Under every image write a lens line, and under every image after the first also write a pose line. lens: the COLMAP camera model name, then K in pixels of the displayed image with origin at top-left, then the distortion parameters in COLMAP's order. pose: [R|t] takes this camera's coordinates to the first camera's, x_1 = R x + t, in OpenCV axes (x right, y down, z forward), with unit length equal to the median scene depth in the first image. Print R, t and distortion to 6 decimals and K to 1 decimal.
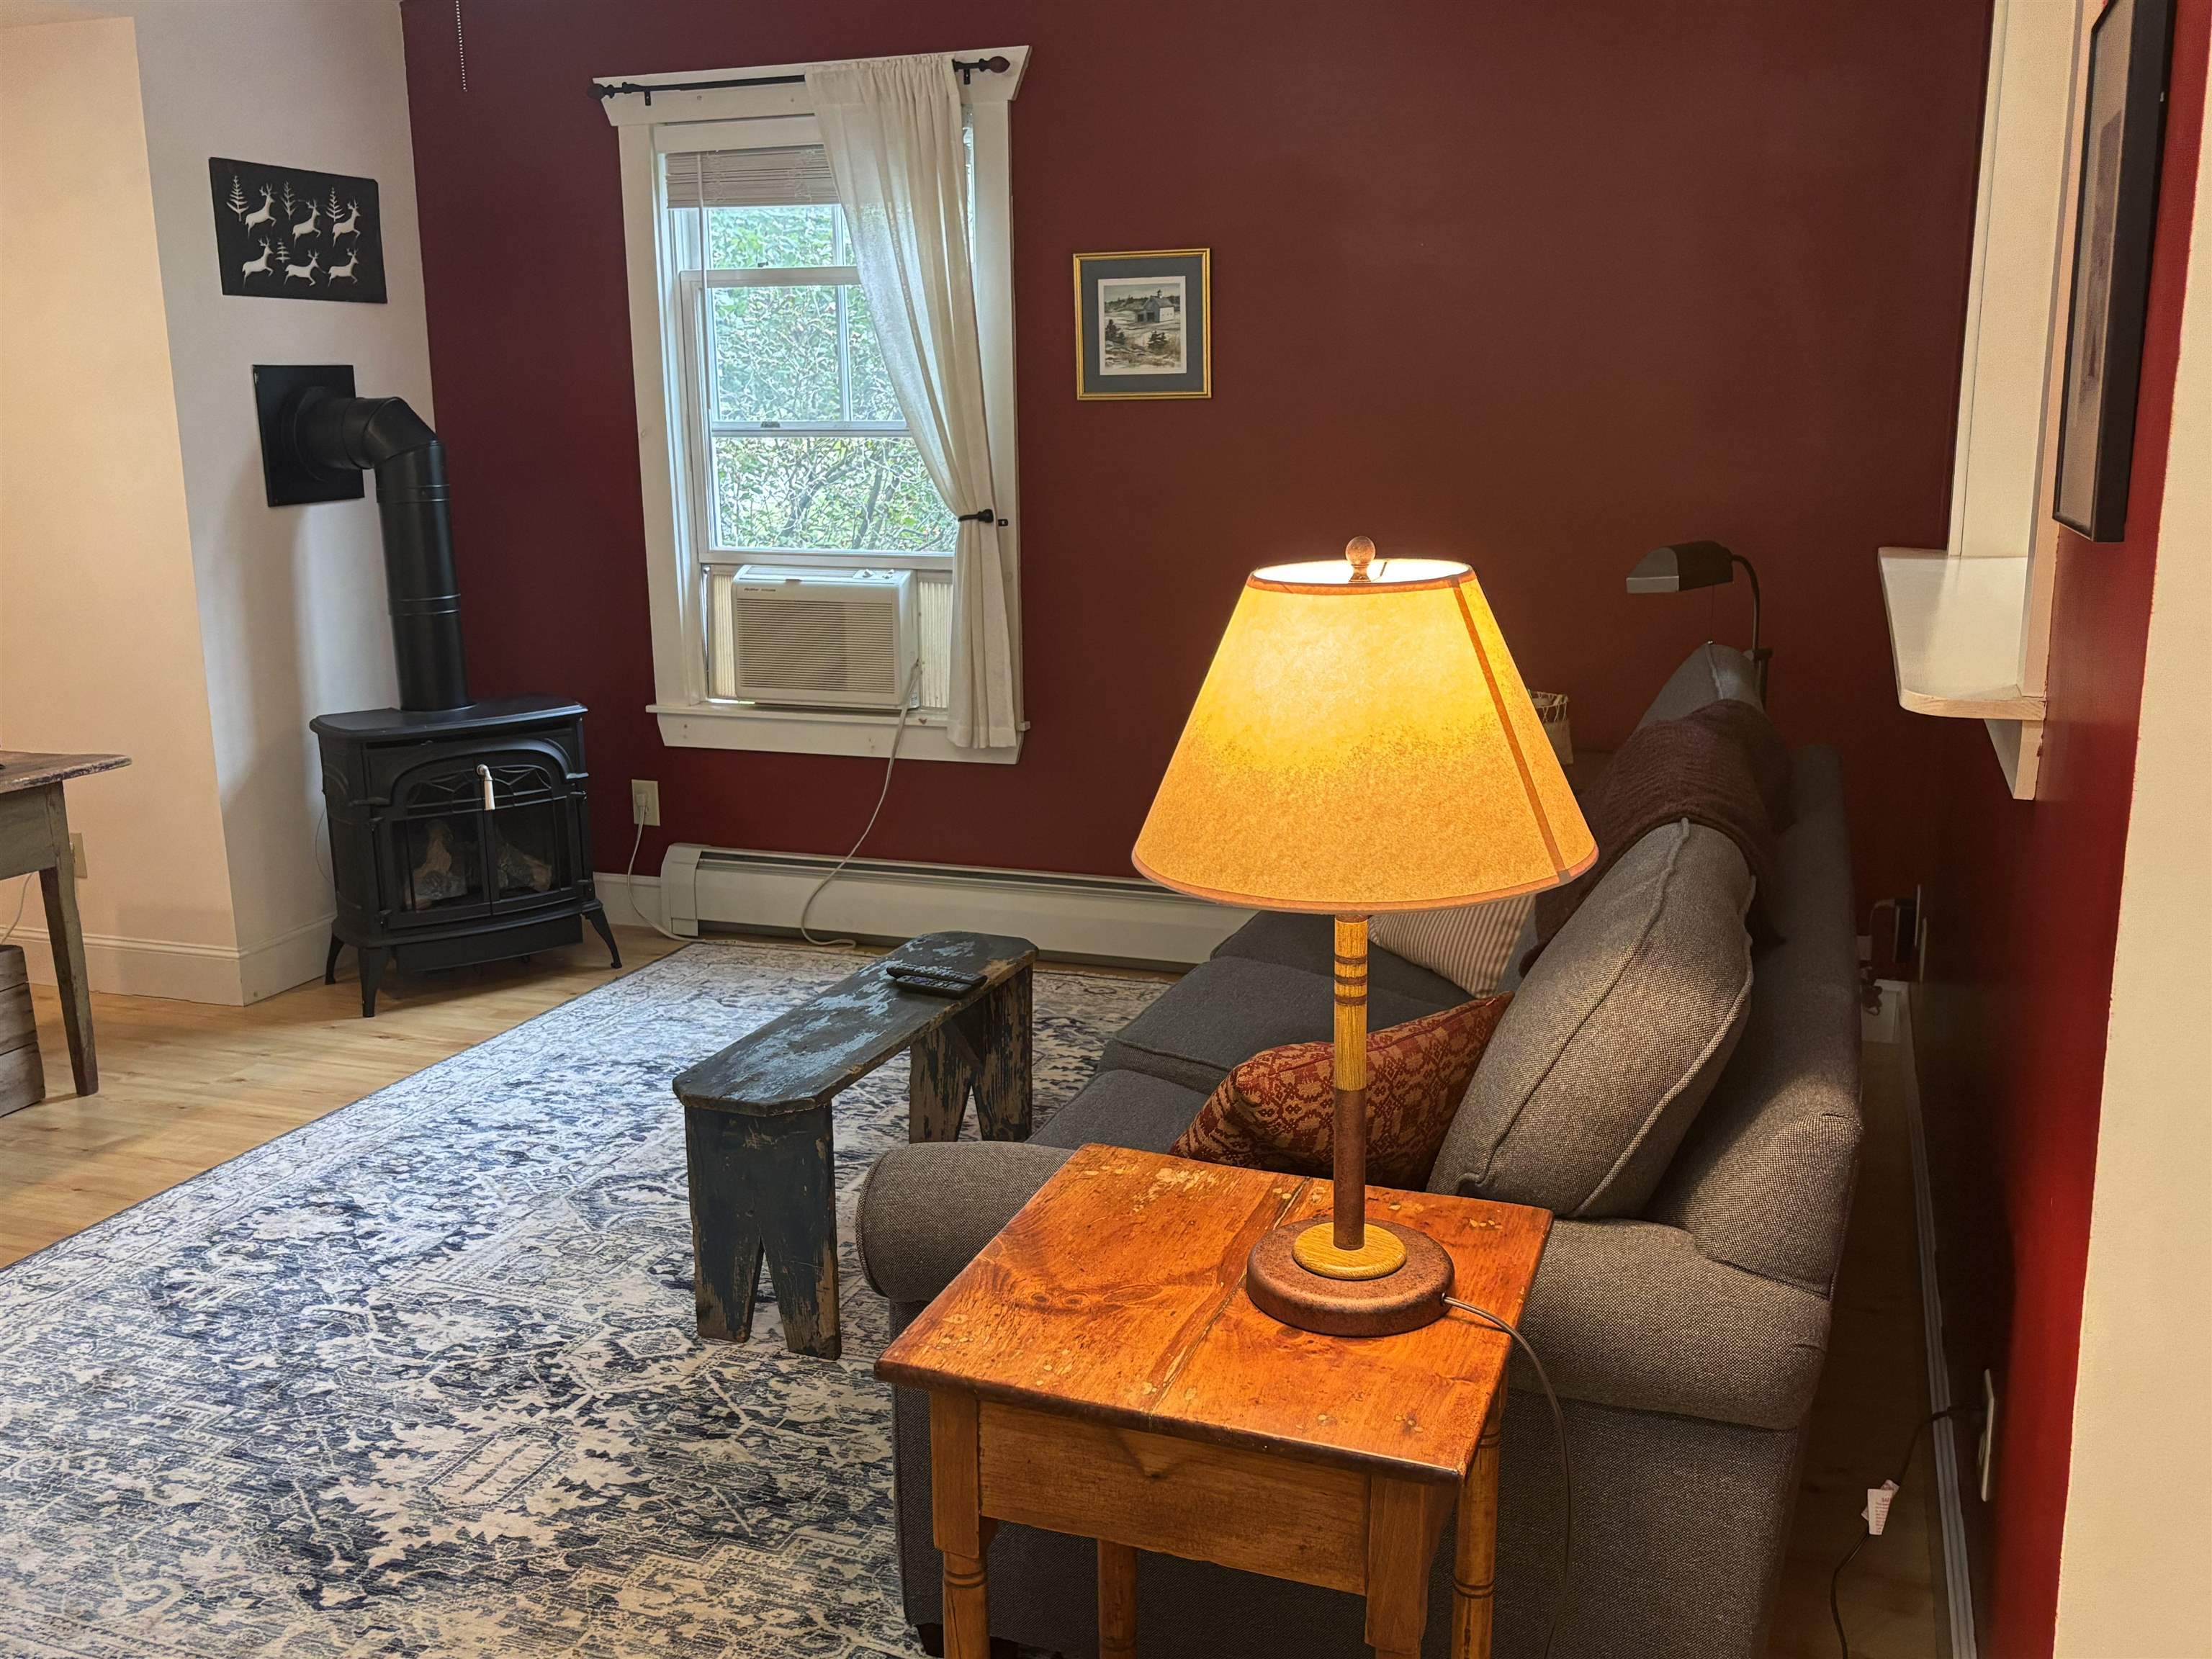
lens RADIAL K [[1978.1, 0, 1106.0], [0, 1978.1, 829.5], [0, 0, 1]] dist [0.014429, -0.002147]
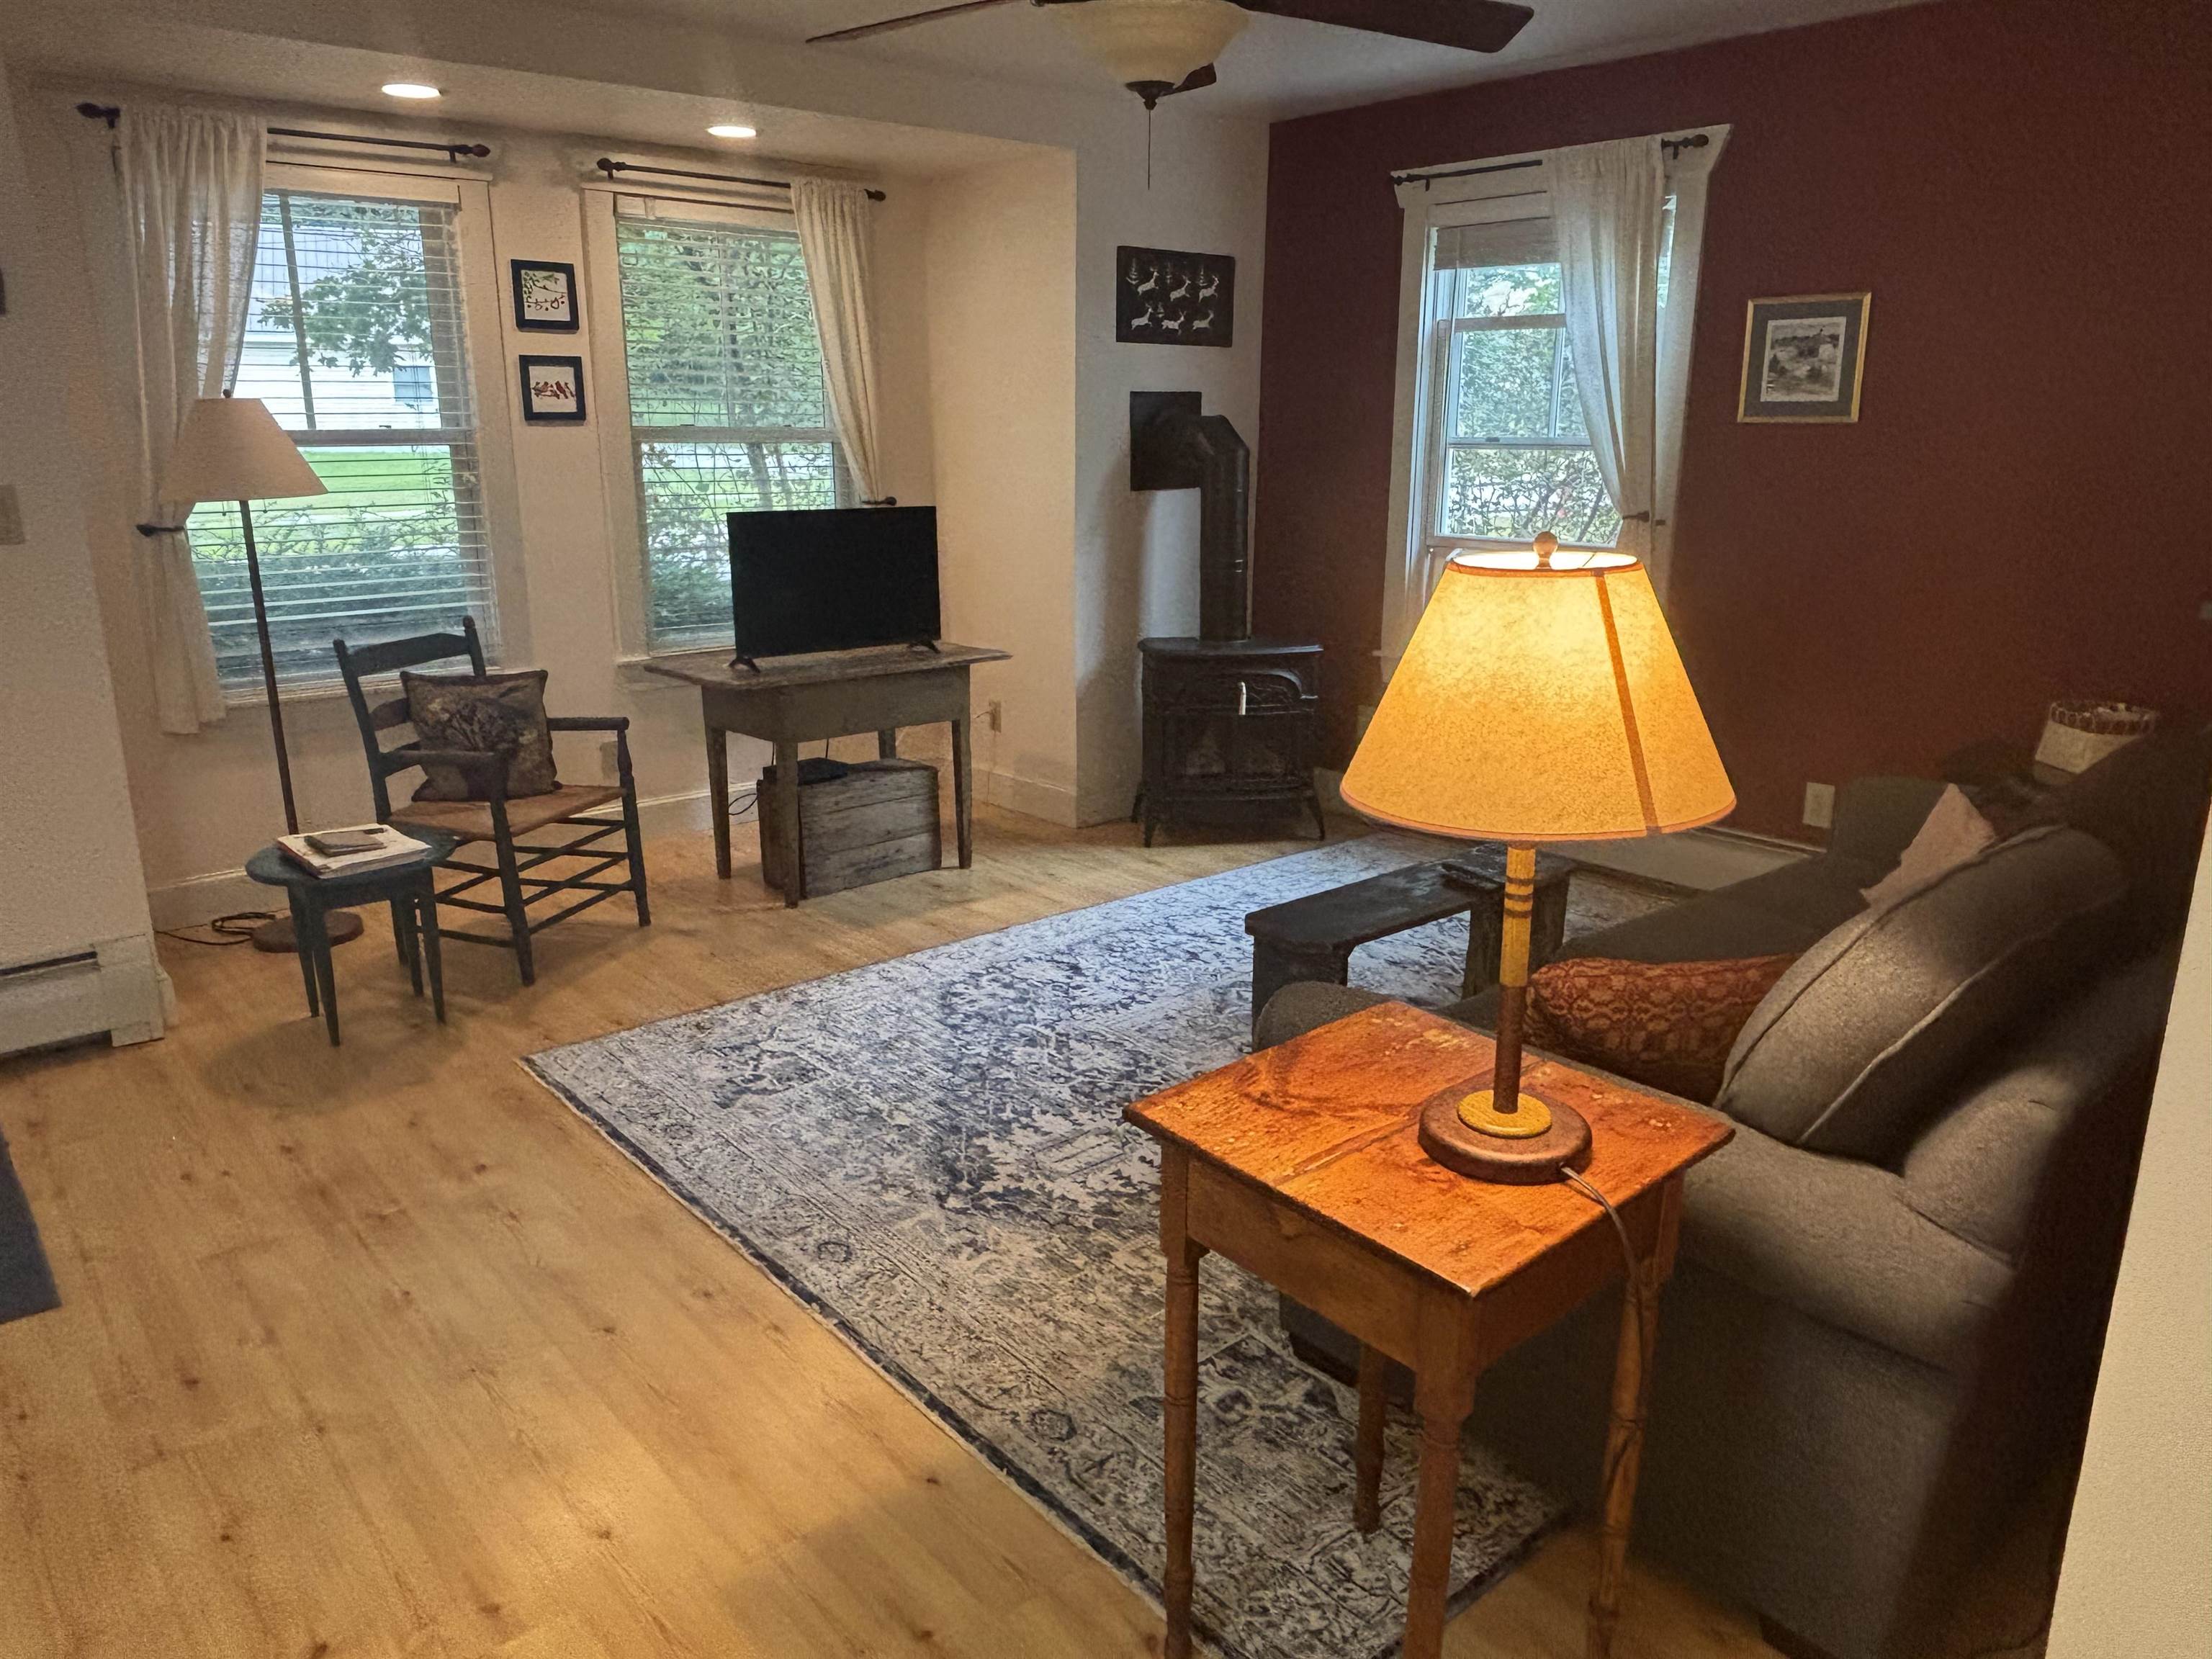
lens RADIAL K [[1492.5, 0, 1098.8], [0, 1492.5, 820.3], [0, 0, 1]] dist [0.069746, -0.126285]
pose [[0.875860, 0.139935, -0.461831, 0.153758], [-0.118653, 0.990101, 0.074977, -0.004584], [0.467751, -0.010872, 0.883794, 0.026669]]
